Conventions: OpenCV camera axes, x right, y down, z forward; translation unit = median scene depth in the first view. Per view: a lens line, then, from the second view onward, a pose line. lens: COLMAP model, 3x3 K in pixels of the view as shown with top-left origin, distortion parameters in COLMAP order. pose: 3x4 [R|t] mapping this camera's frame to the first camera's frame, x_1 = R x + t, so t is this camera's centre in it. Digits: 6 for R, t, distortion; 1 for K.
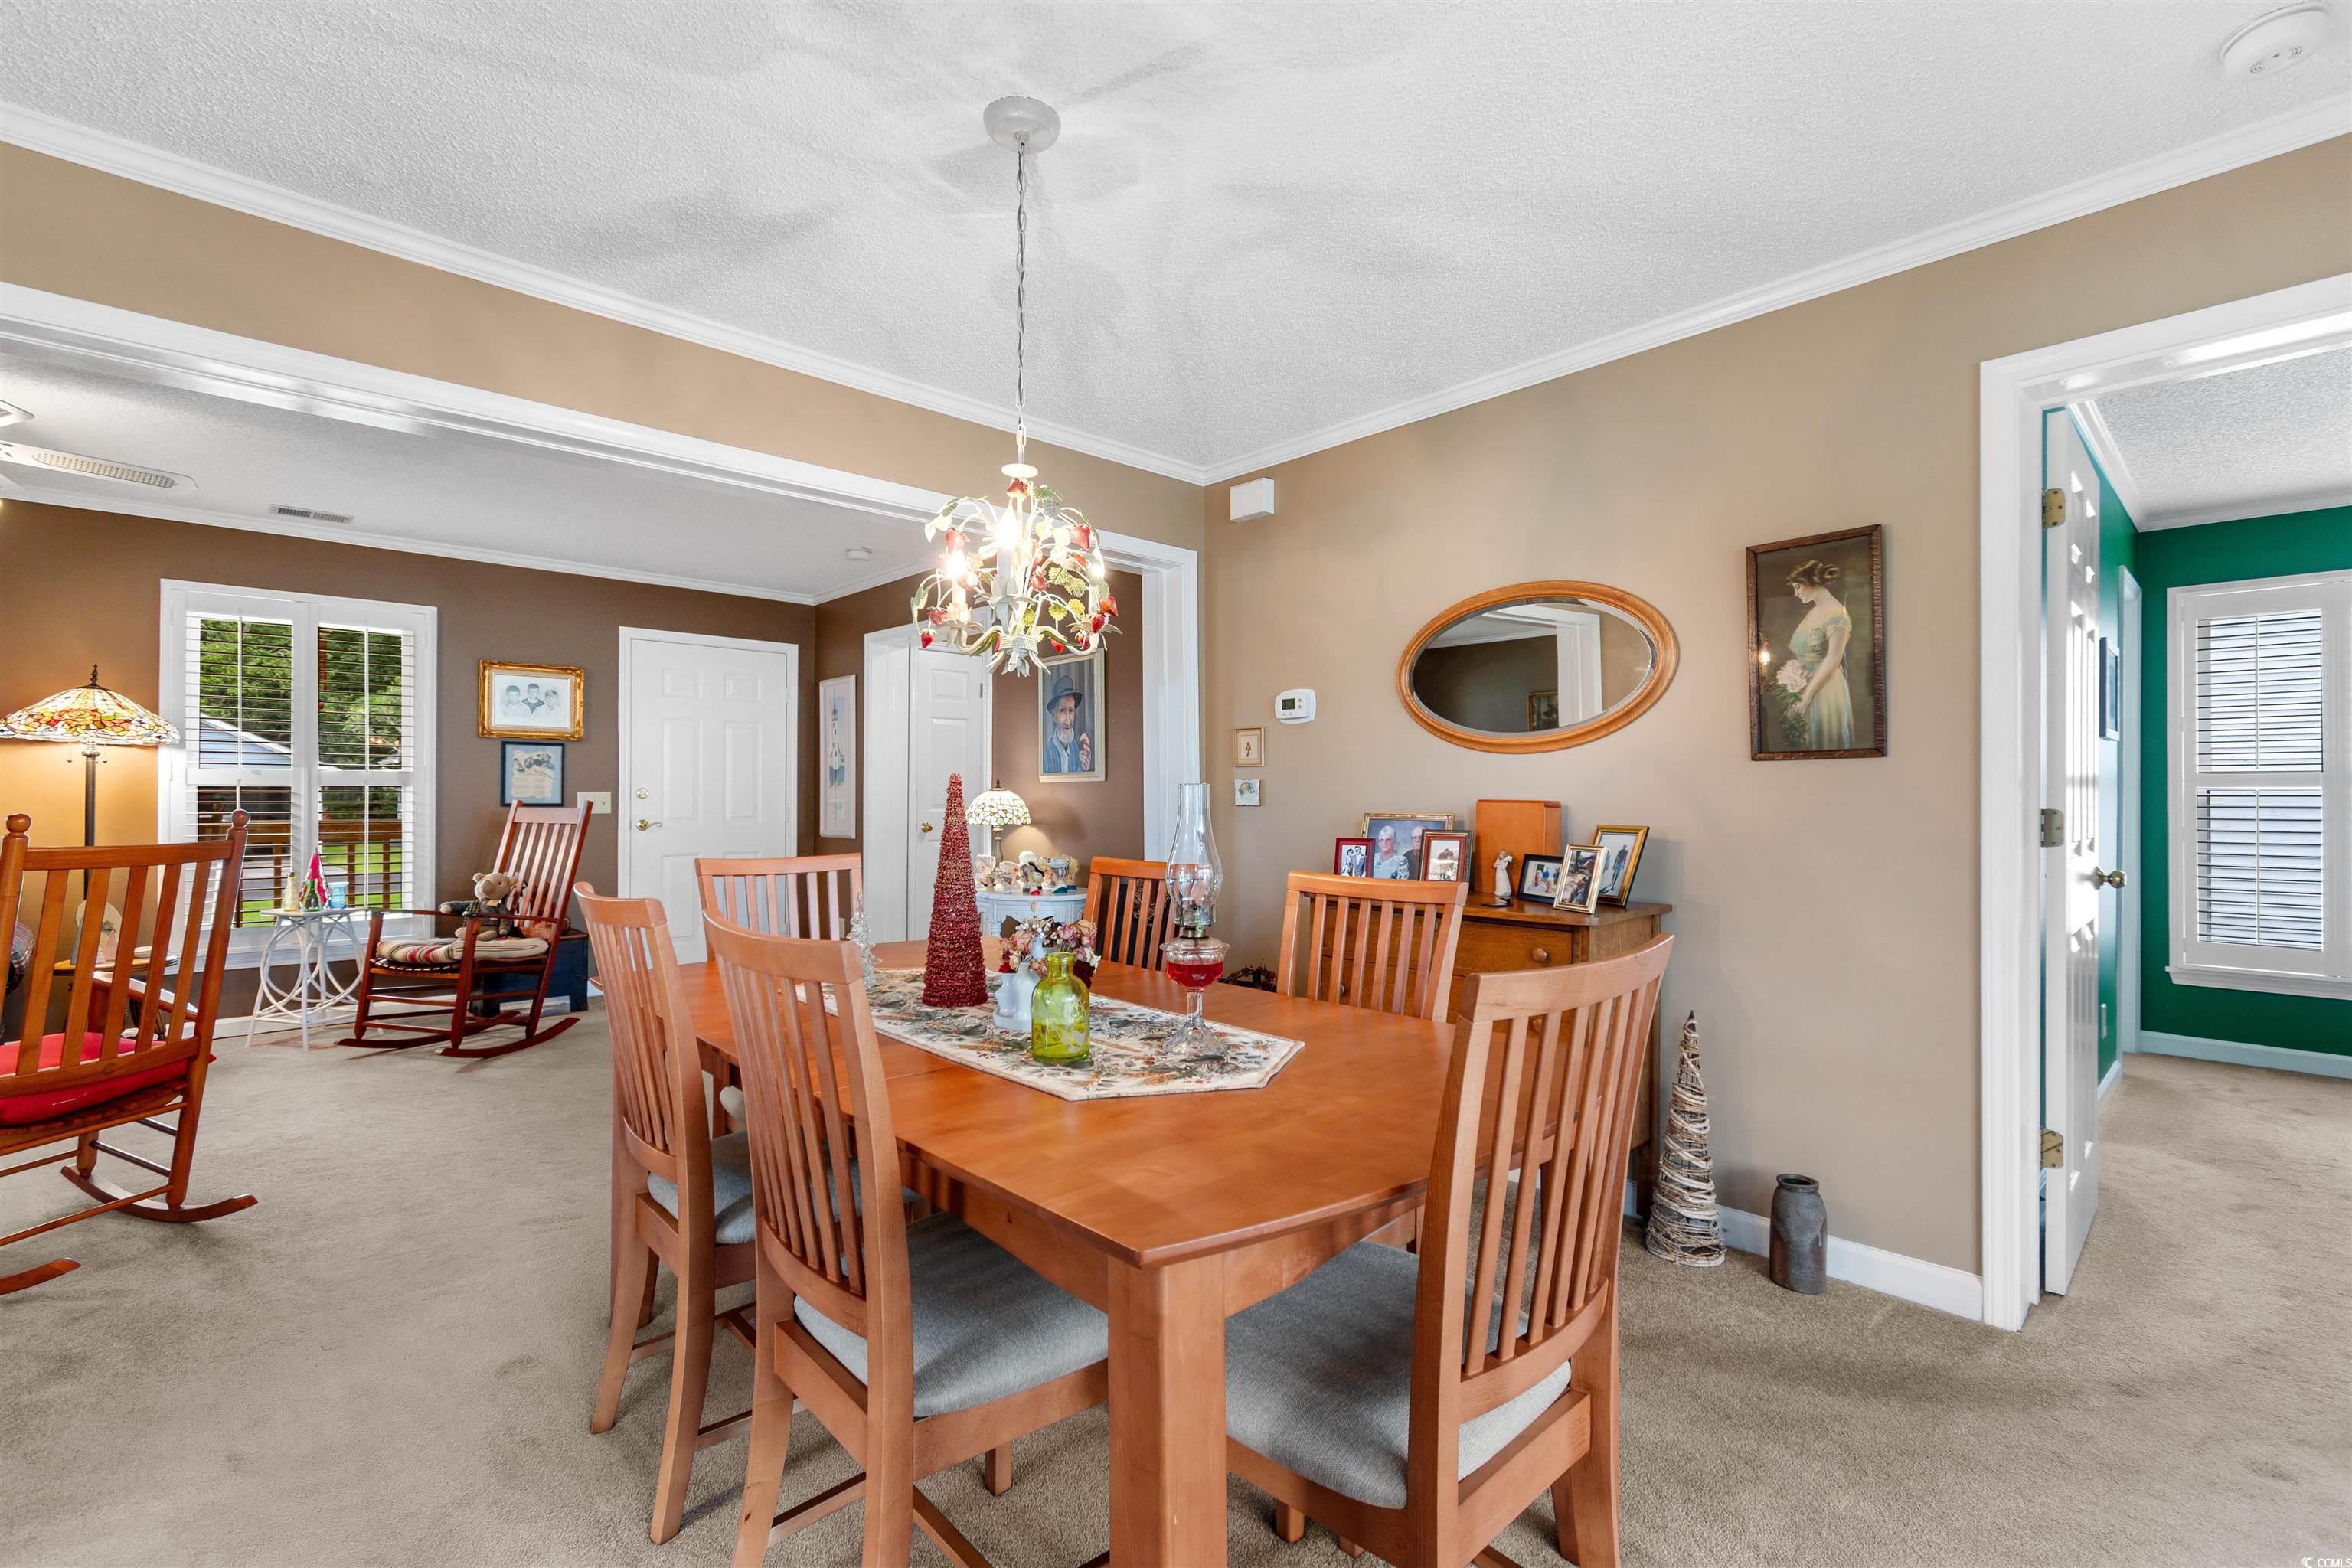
lens RADIAL K [[1045.2, 0, 1167.4], [0, 1045.2, 787.4], [0, 0, 1]] dist [0.004137, -0.002928]
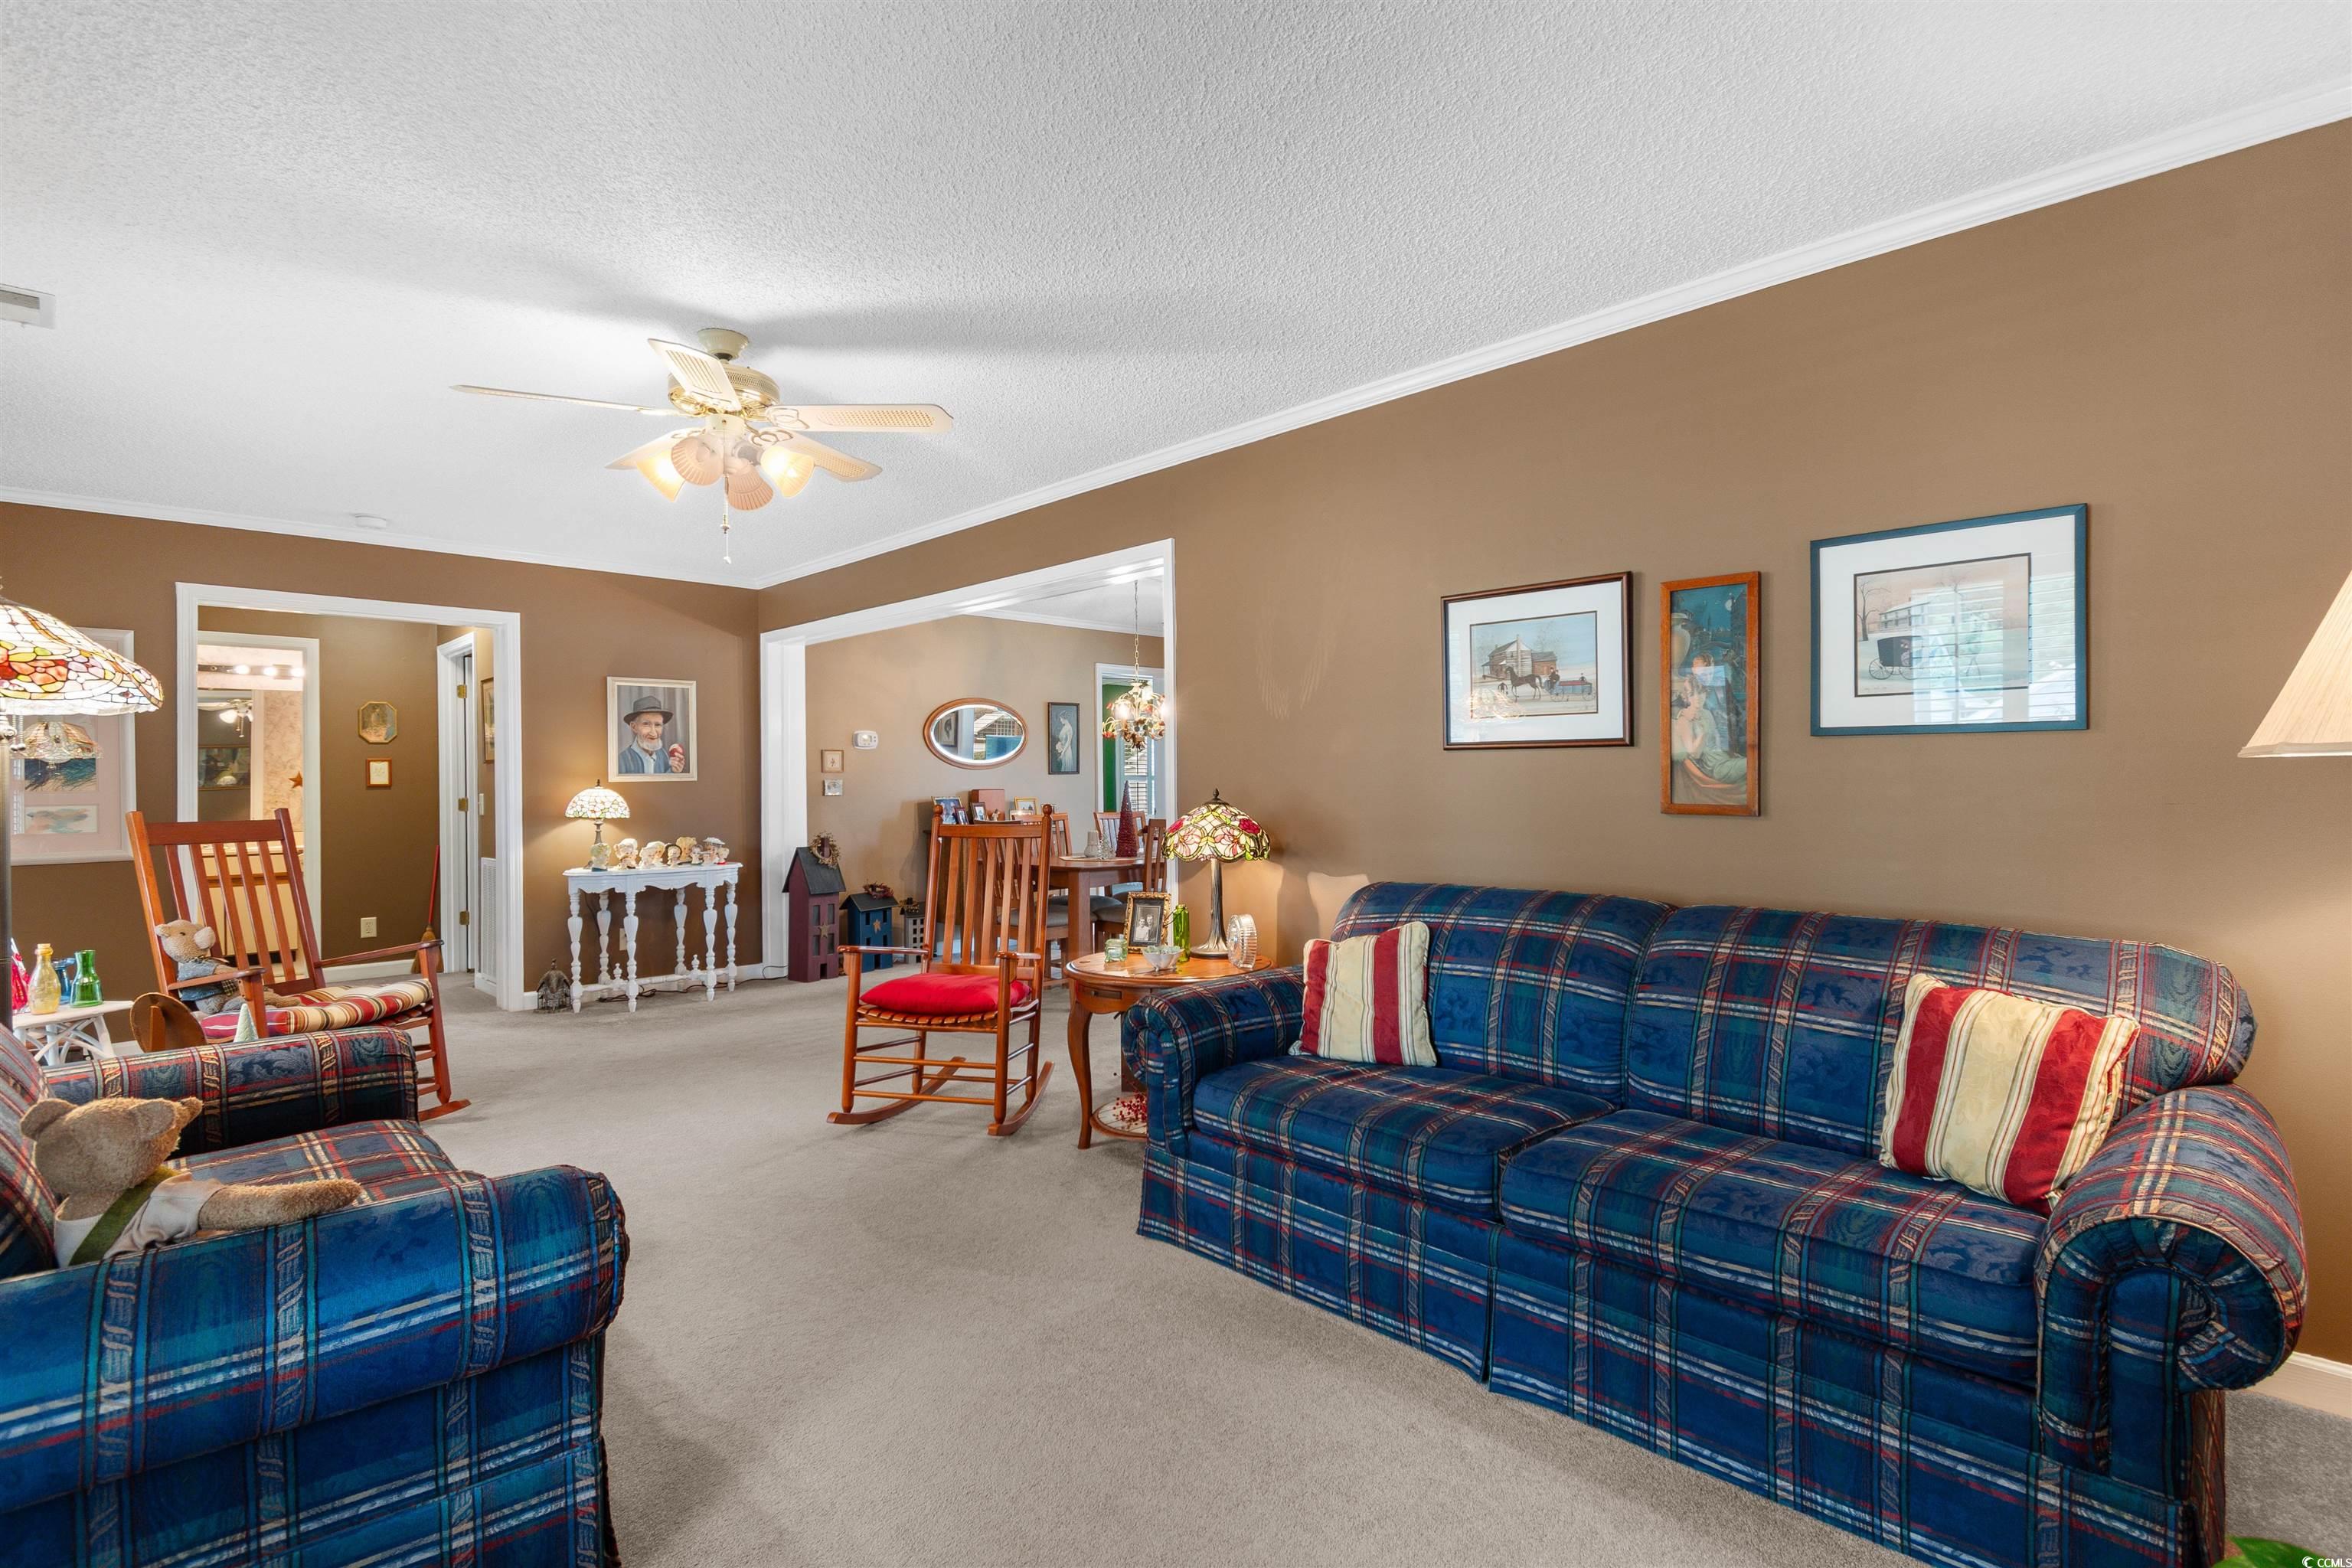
lens RADIAL K [[1131.6, 0, 1166.0], [0, 1131.6, 783.0], [0, 0, 1]] dist [0.001218, -0.001302]
pose [[-0.030772, -0.001832, 0.999525, -1.548318], [0.004689, 0.999987, 0.001977, -0.003070], [-0.999515, 0.004747, -0.030763, 0.449357]]
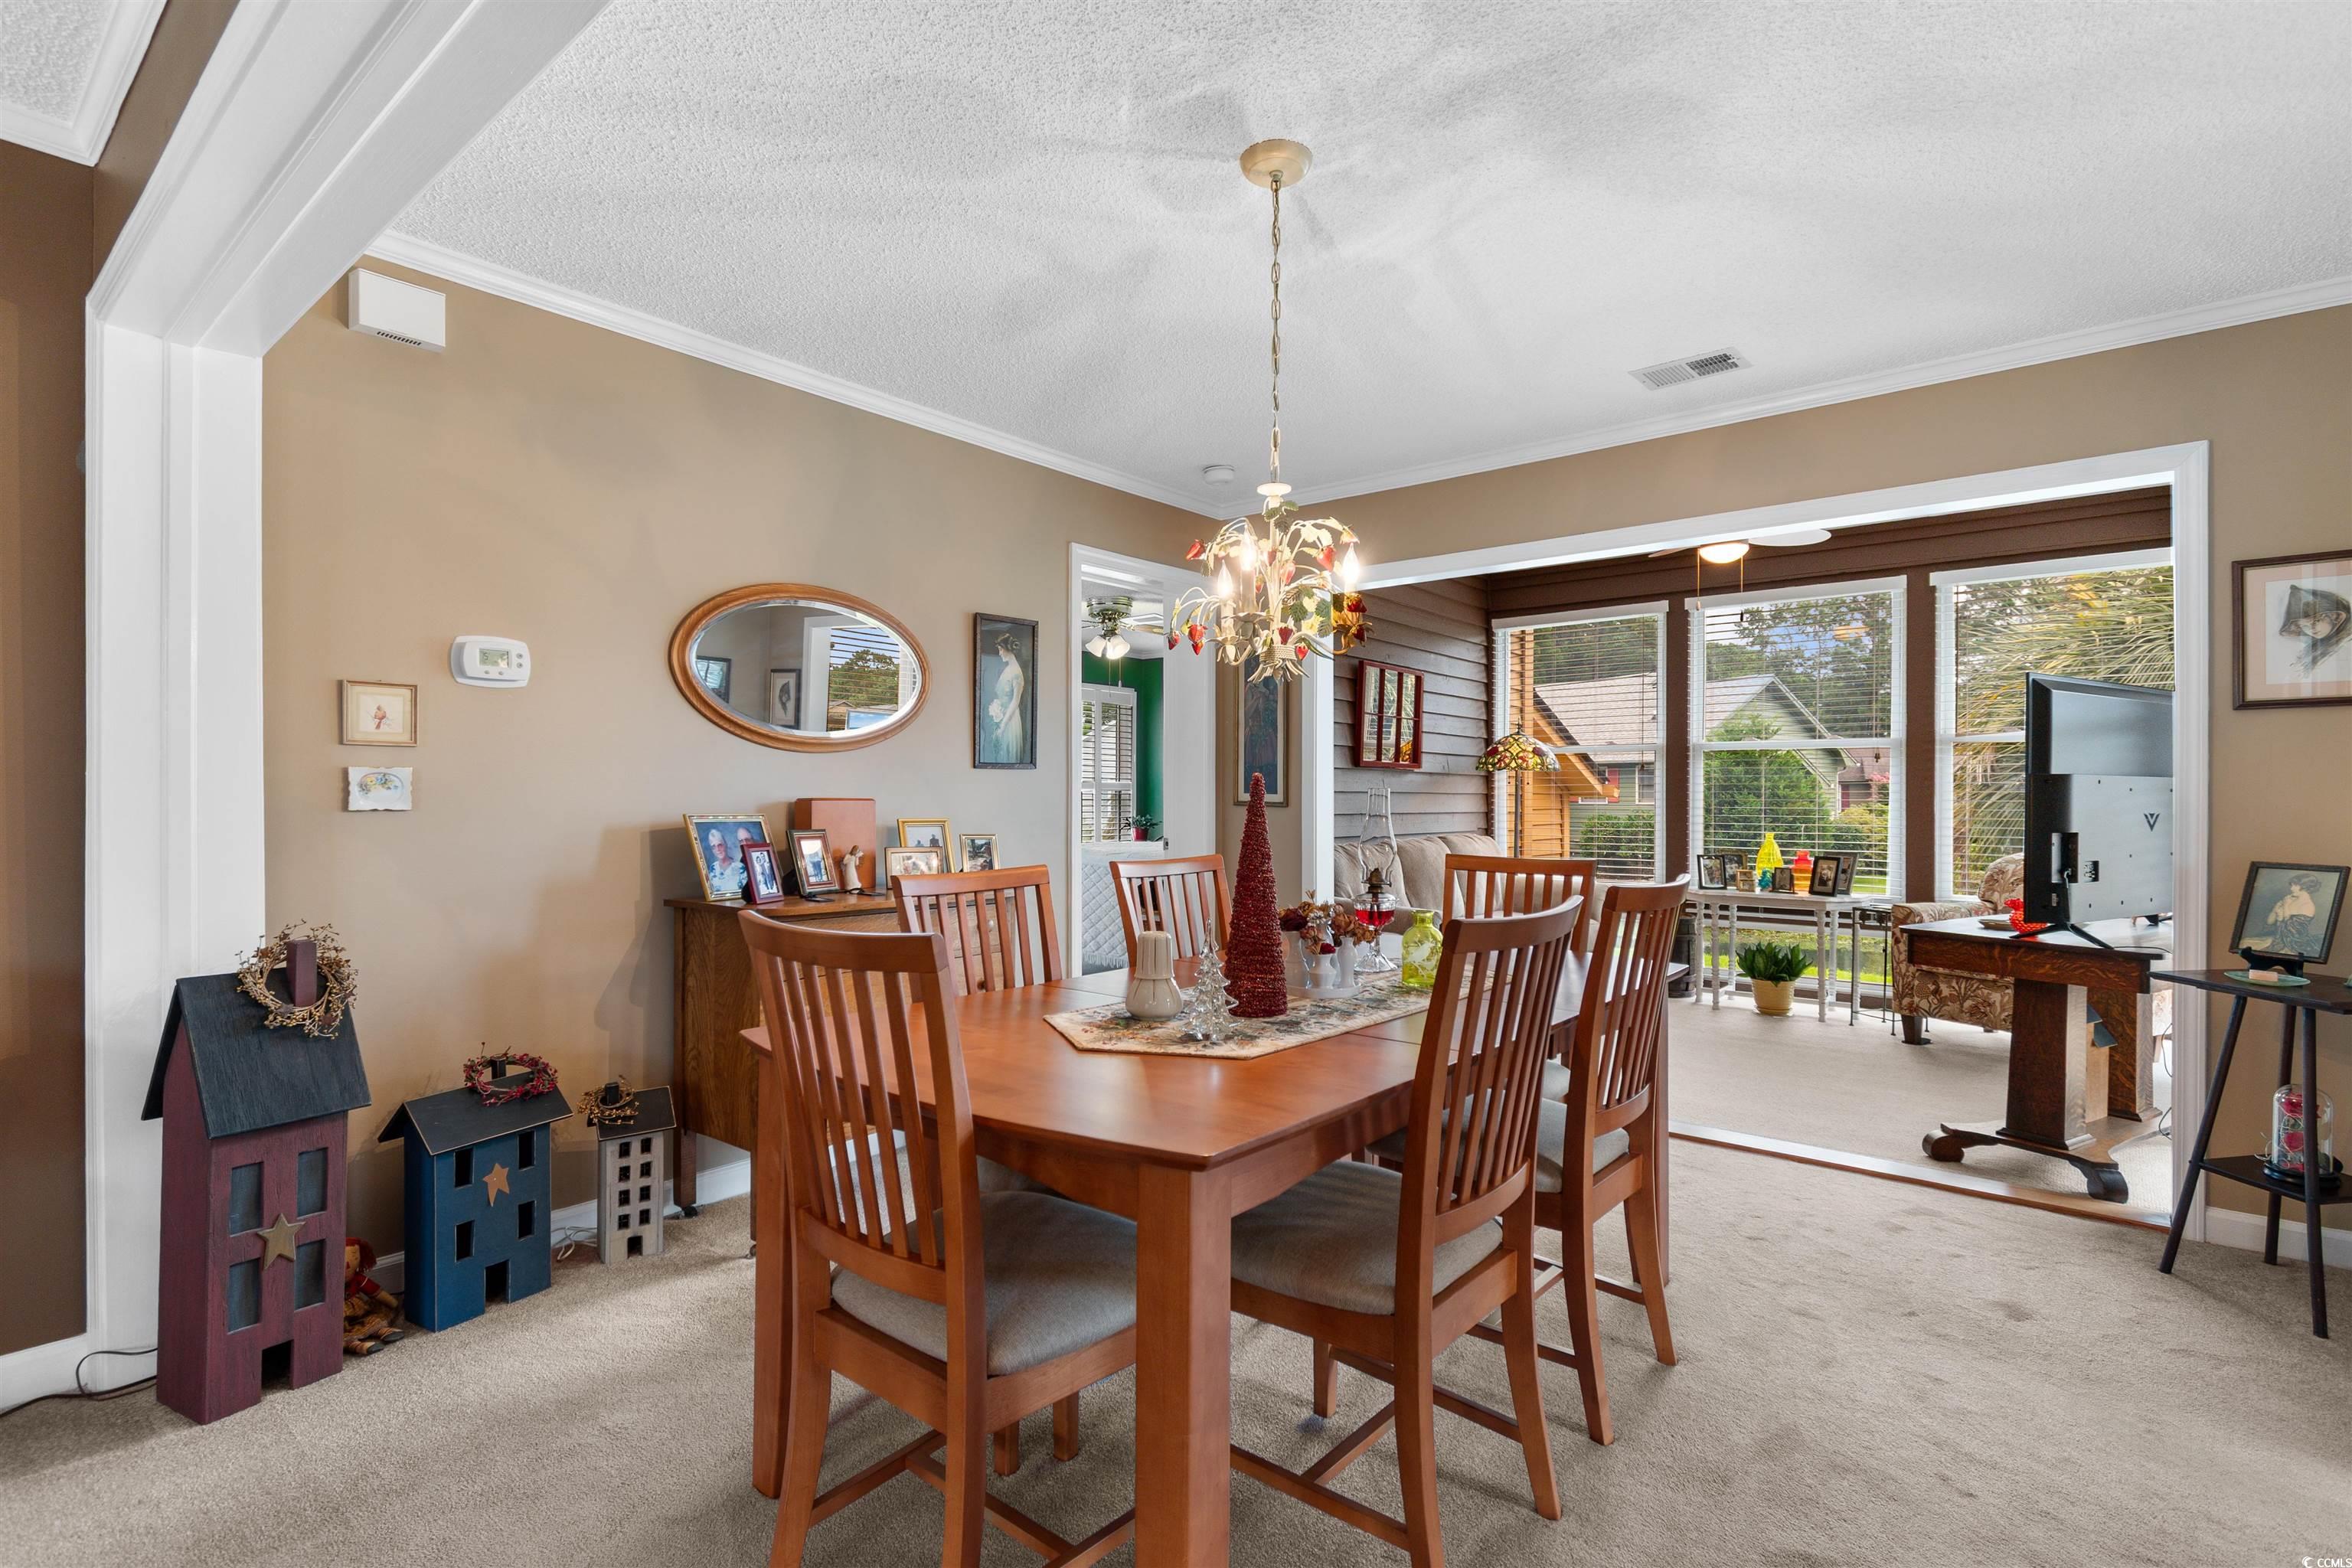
lens RADIAL K [[1131.6, 0, 1185.6], [0, 1131.6, 788.4], [0, 0, 1]] dist [0.001218, -0.001302]
pose [[-0.154351, 0.000810, 0.988016, -0.556719], [-0.010579, 0.999941, -0.002472, 0.001024], [-0.987959, -0.010834, -0.154333, 0.558393]]
